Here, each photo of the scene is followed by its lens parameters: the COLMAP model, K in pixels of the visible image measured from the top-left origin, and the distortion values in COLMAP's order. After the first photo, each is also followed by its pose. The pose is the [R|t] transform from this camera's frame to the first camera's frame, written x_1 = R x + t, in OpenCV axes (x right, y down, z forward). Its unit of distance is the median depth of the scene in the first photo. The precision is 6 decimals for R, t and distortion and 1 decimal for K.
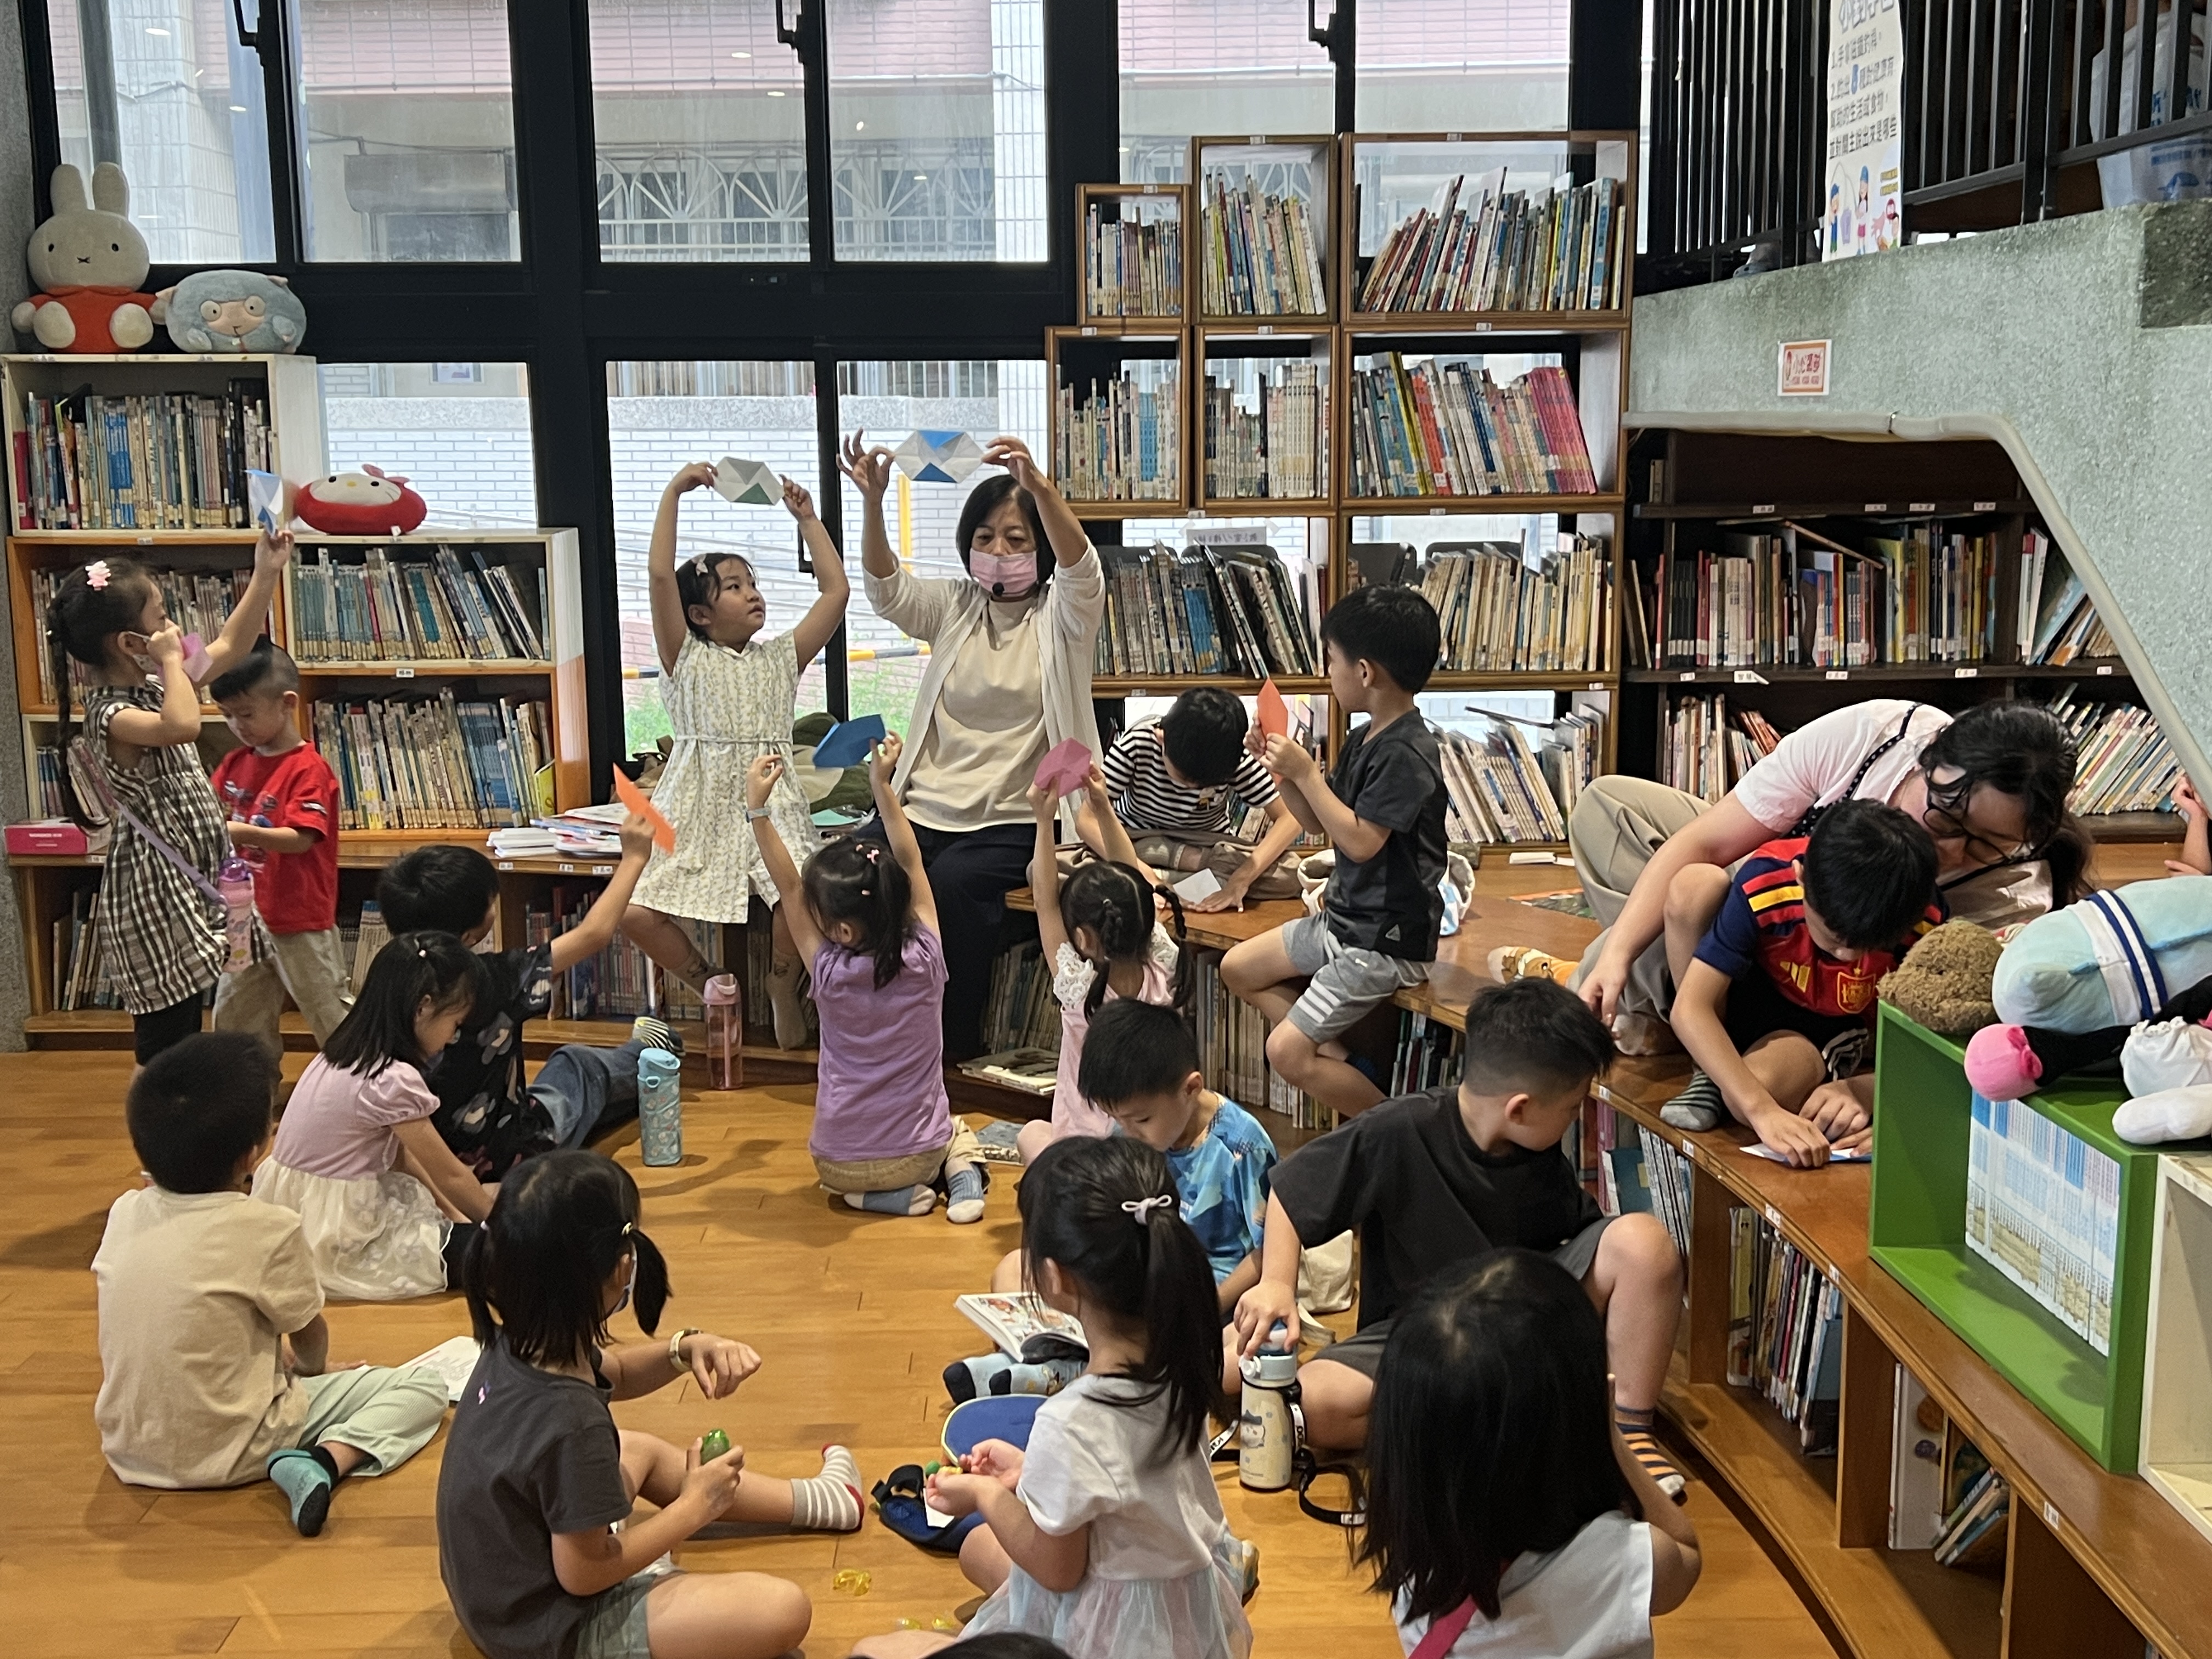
lens RADIAL K [[2501.3, 0, 1106.0], [0, 2501.3, 829.5], [0, 0, 1]] dist [0.153140, -0.524139]
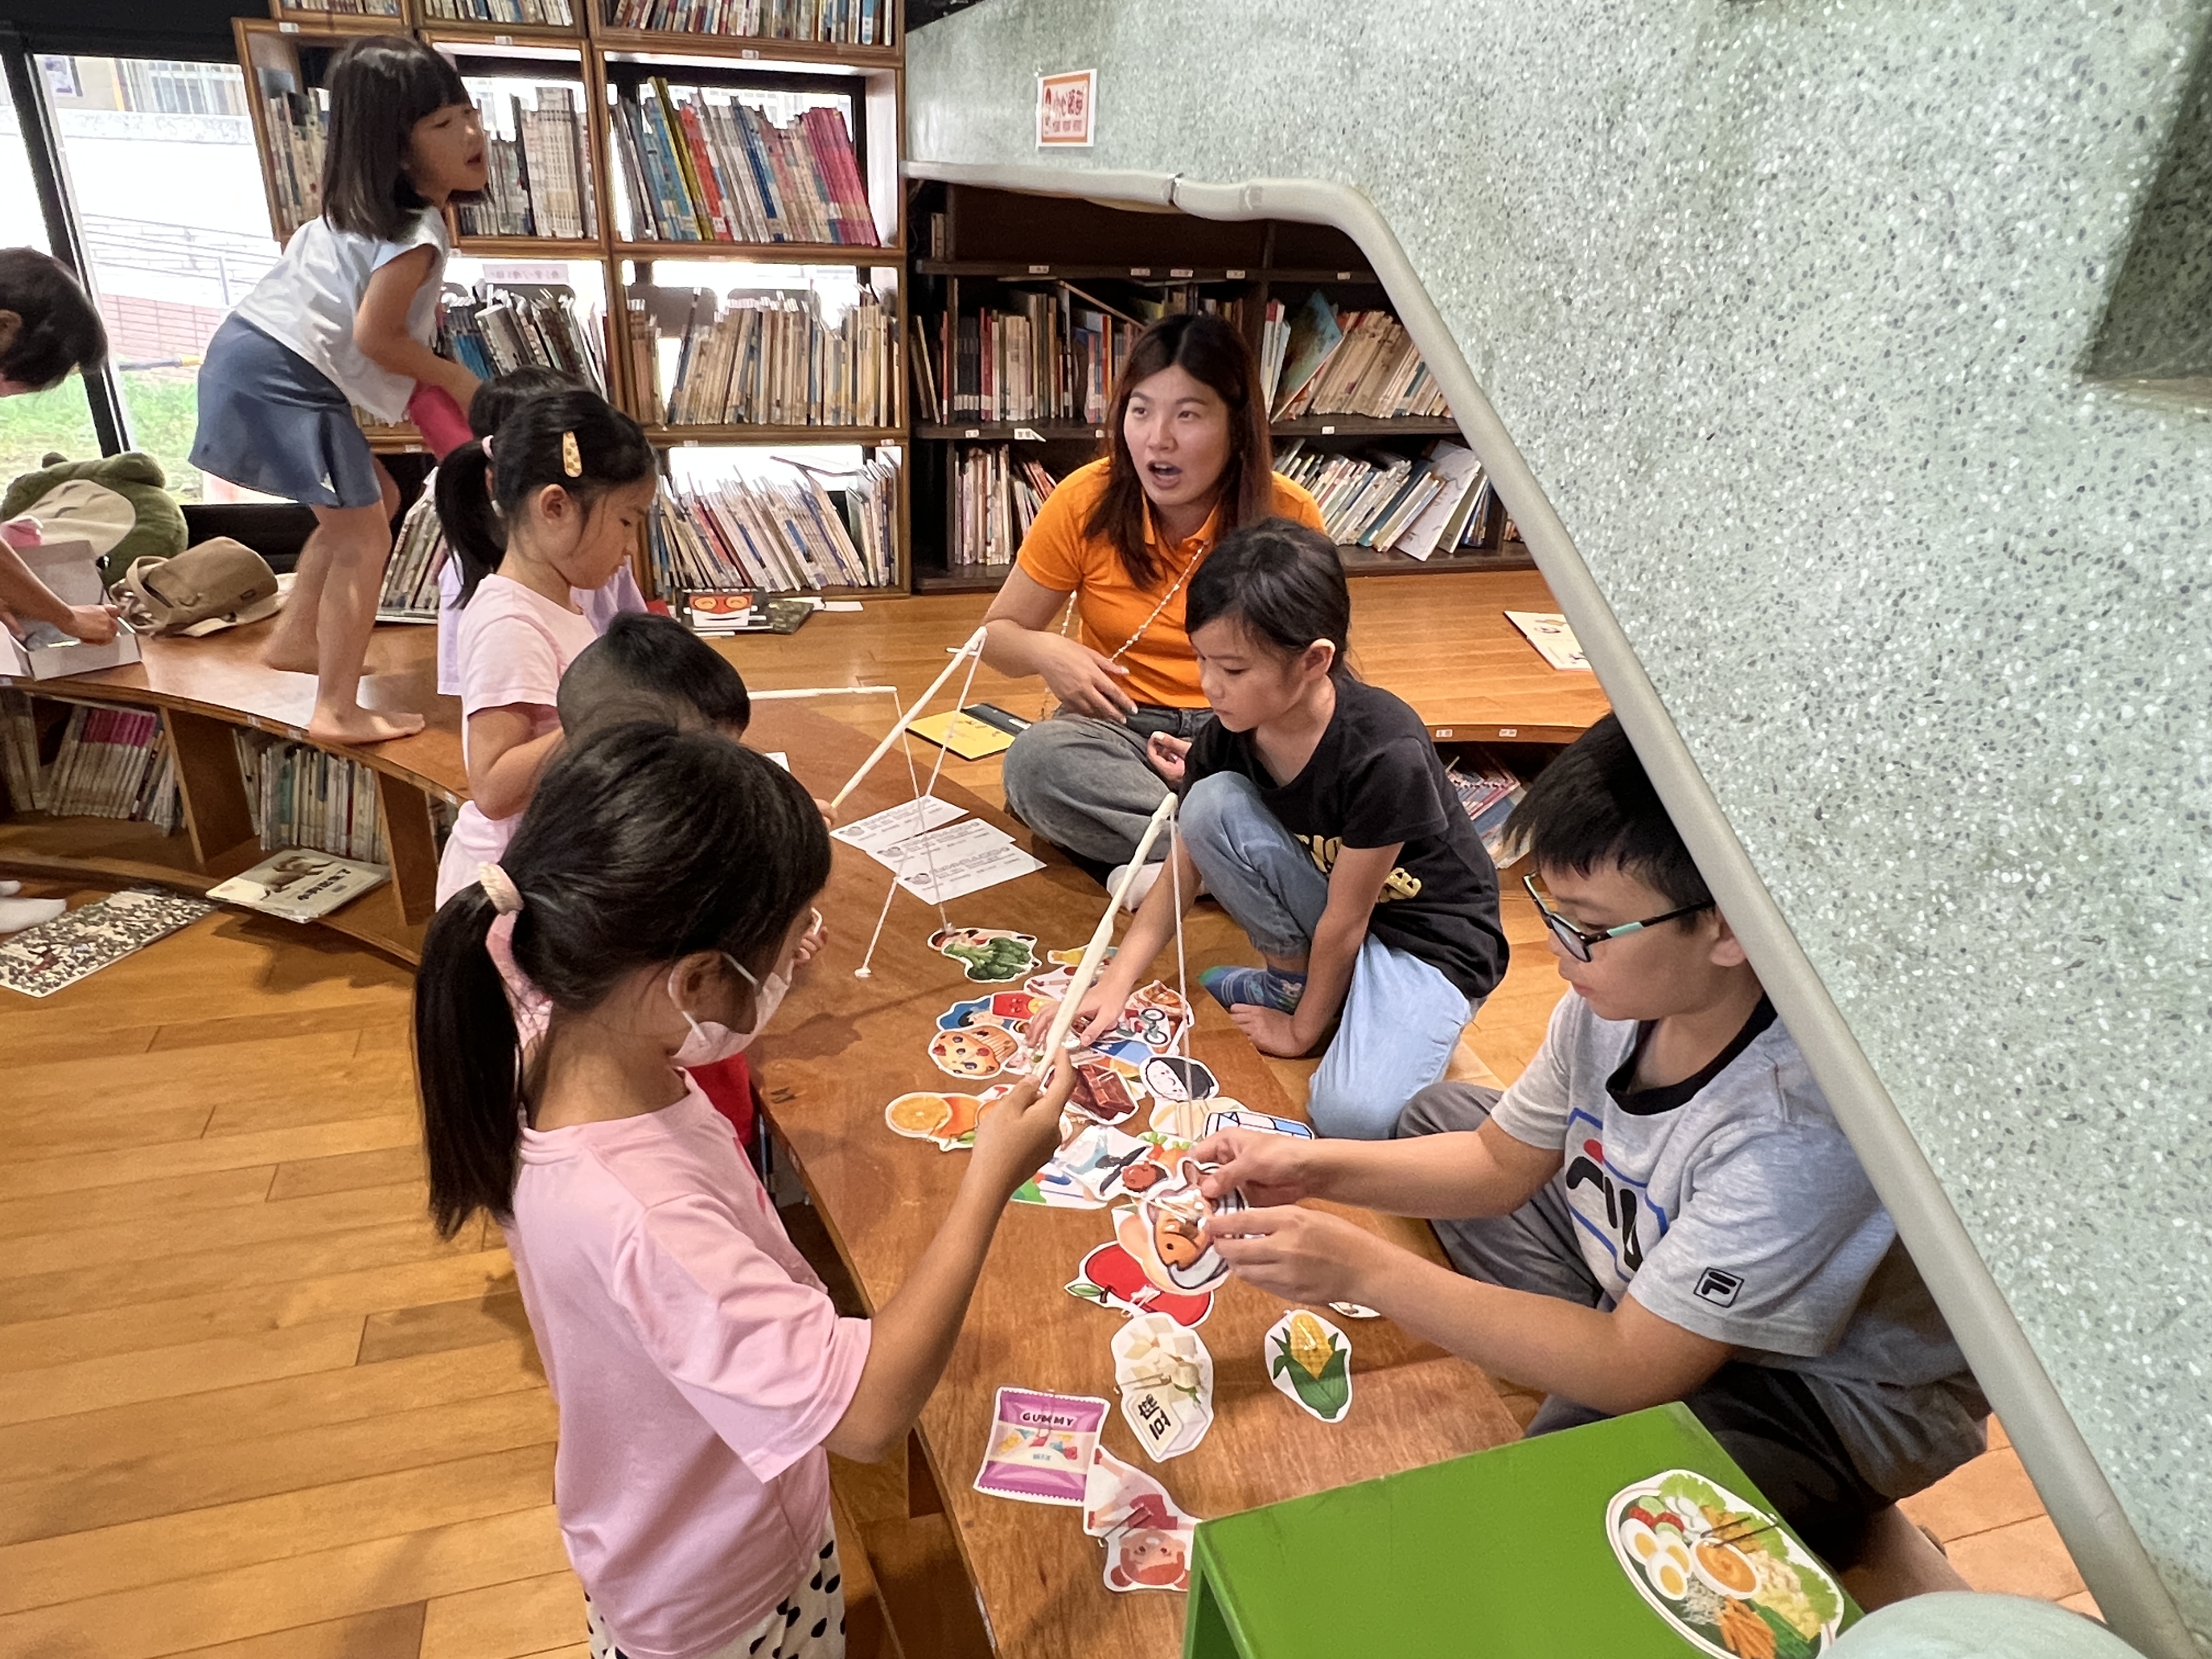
lens RADIAL K [[1405.4, 0, 1106.0], [0, 1405.4, 829.5], [0, 0, 1]] dist [-0.017860, 0.000468]
pose [[0.961098, -0.070121, 0.267159, 0.114359], [-0.006486, 0.961242, 0.275631, -0.063182], [-0.276132, -0.266641, 0.923392, 0.389677]]
